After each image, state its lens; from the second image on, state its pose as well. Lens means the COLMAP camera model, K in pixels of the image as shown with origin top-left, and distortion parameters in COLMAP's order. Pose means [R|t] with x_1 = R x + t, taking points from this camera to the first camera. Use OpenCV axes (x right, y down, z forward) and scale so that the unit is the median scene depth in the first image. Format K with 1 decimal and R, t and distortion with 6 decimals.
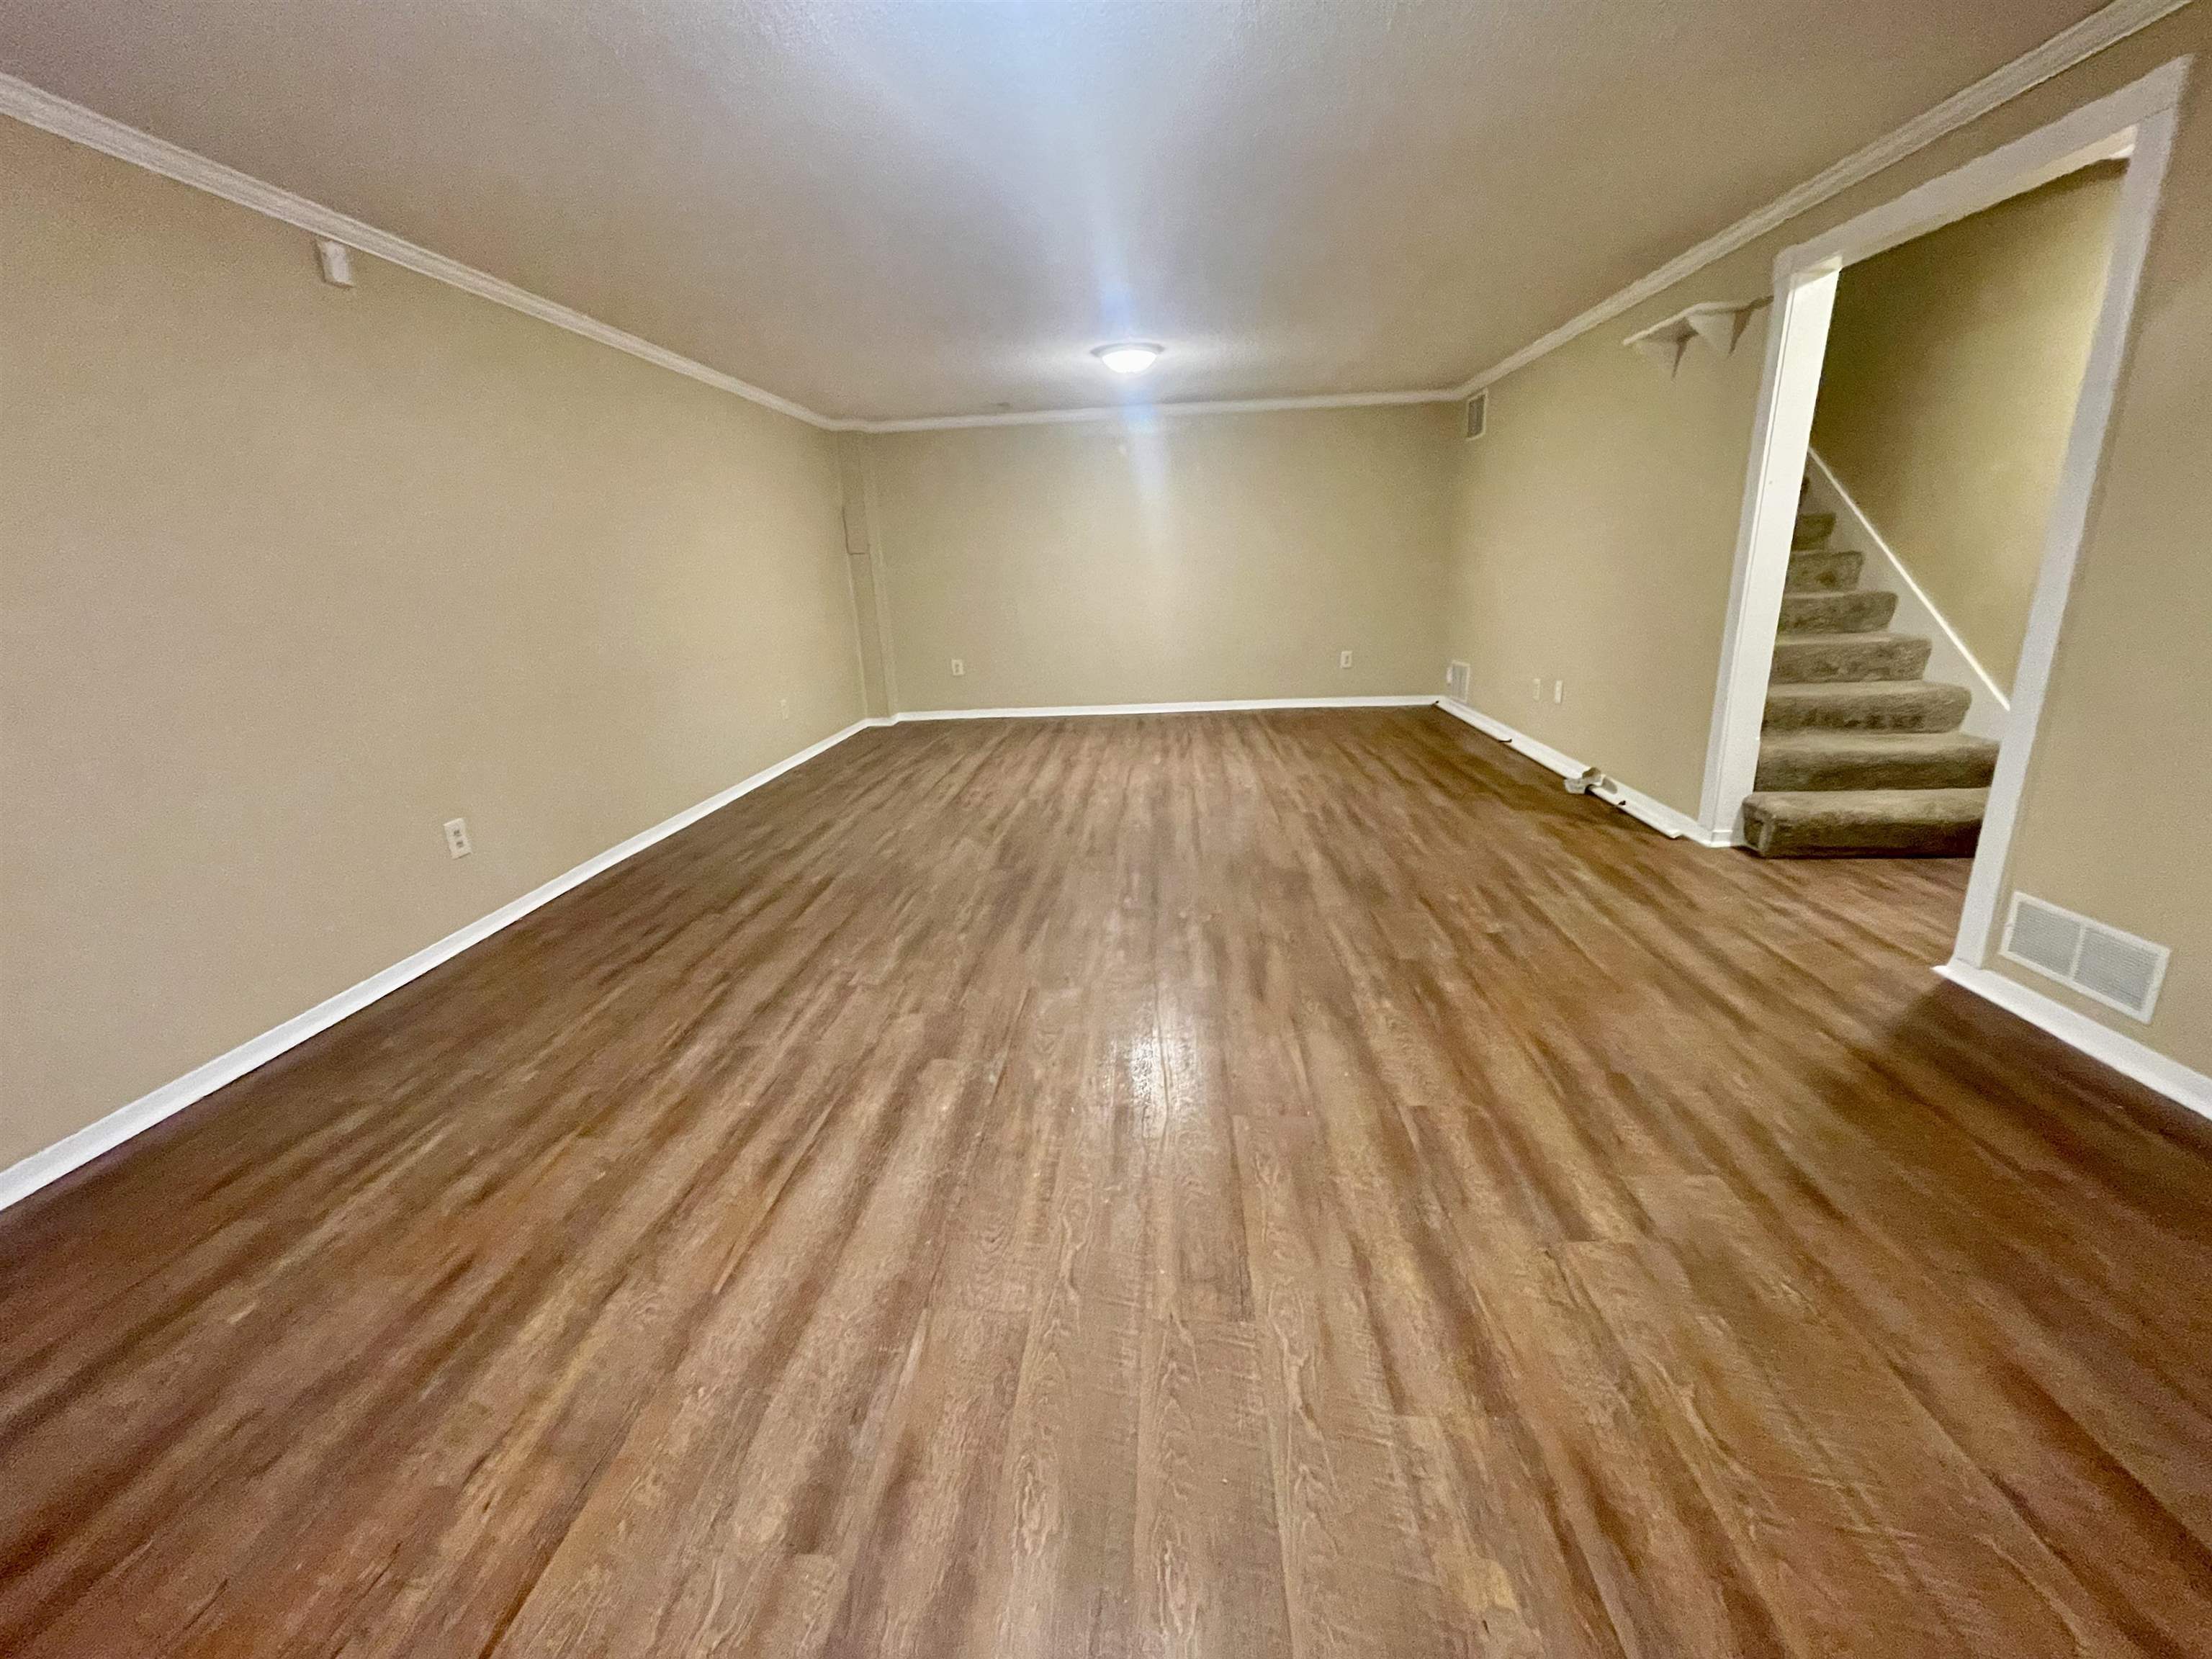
lens RADIAL K [[888.9, 0, 1103.2], [0, 888.9, 823.9], [0, 0, 1]] dist [-0.003103, -0.001439]
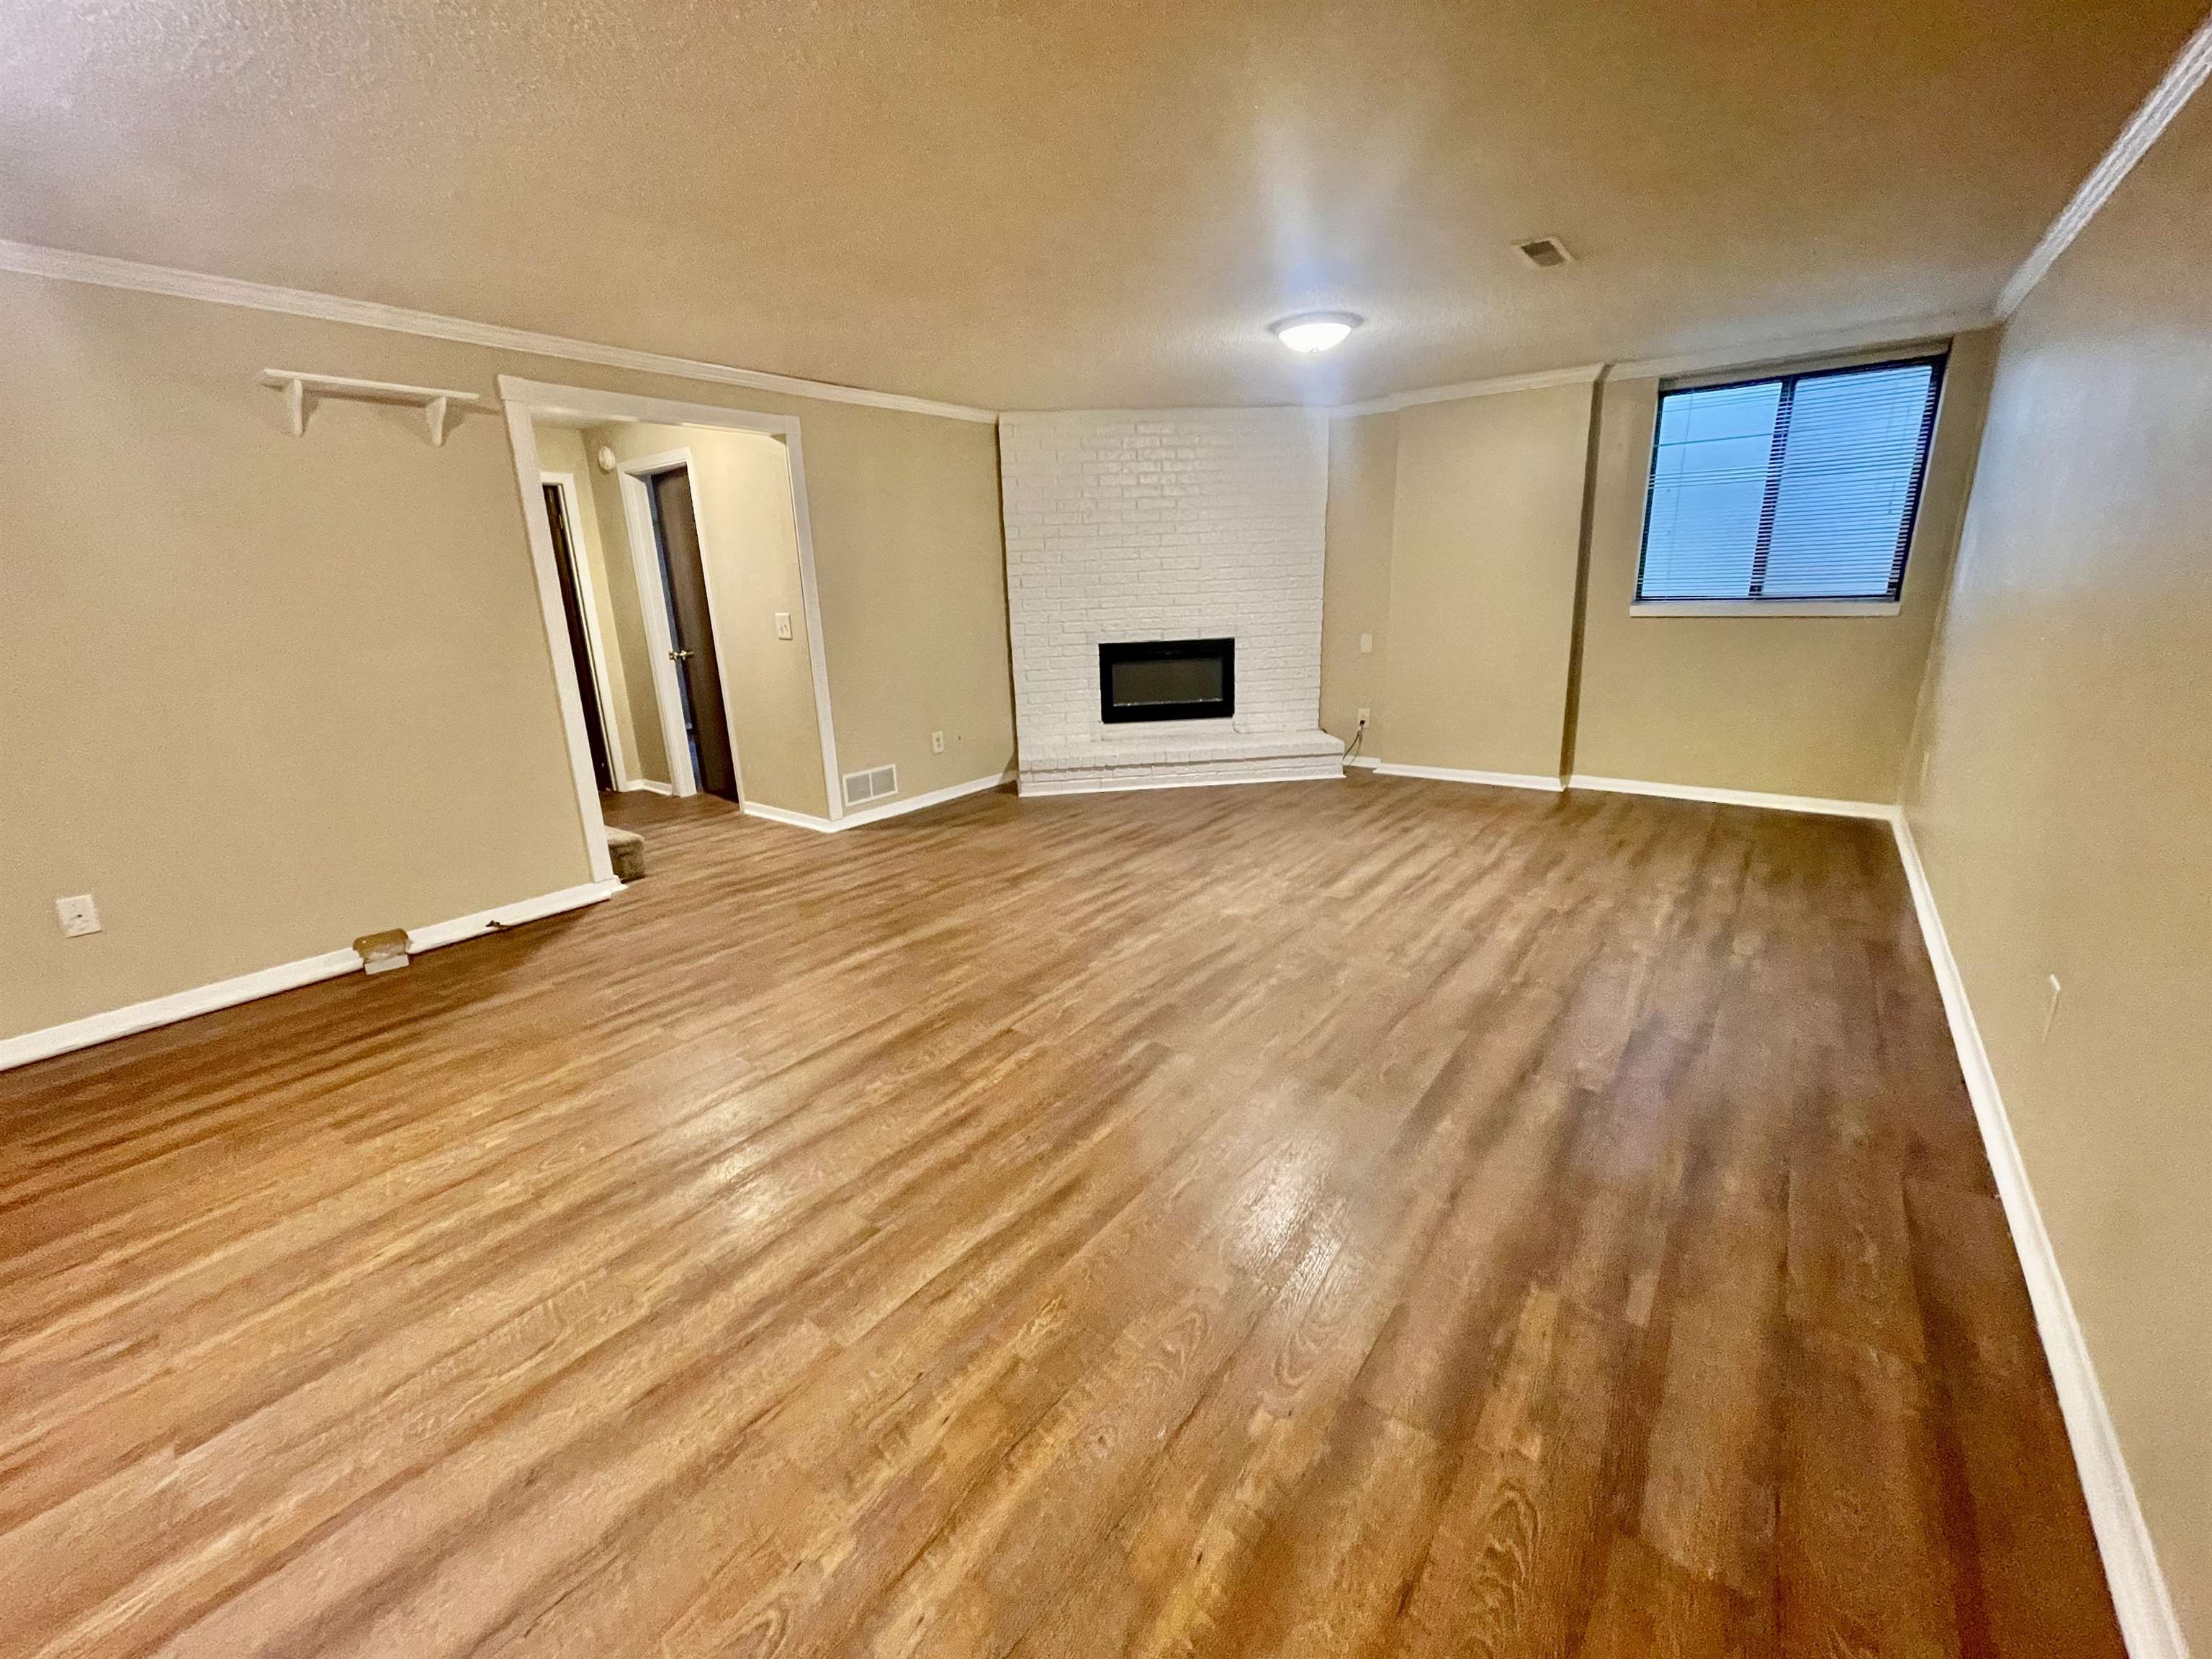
lens RADIAL K [[888.9, 0, 1100.2], [0, 888.9, 824.5], [0, 0, 1]] dist [-0.003103, -0.001439]
pose [[-0.826707, -0.080384, 0.556861, -0.632154], [0.225378, 0.859550, 0.458671, -0.605956], [-0.515519, 0.504690, -0.692479, 2.009610]]
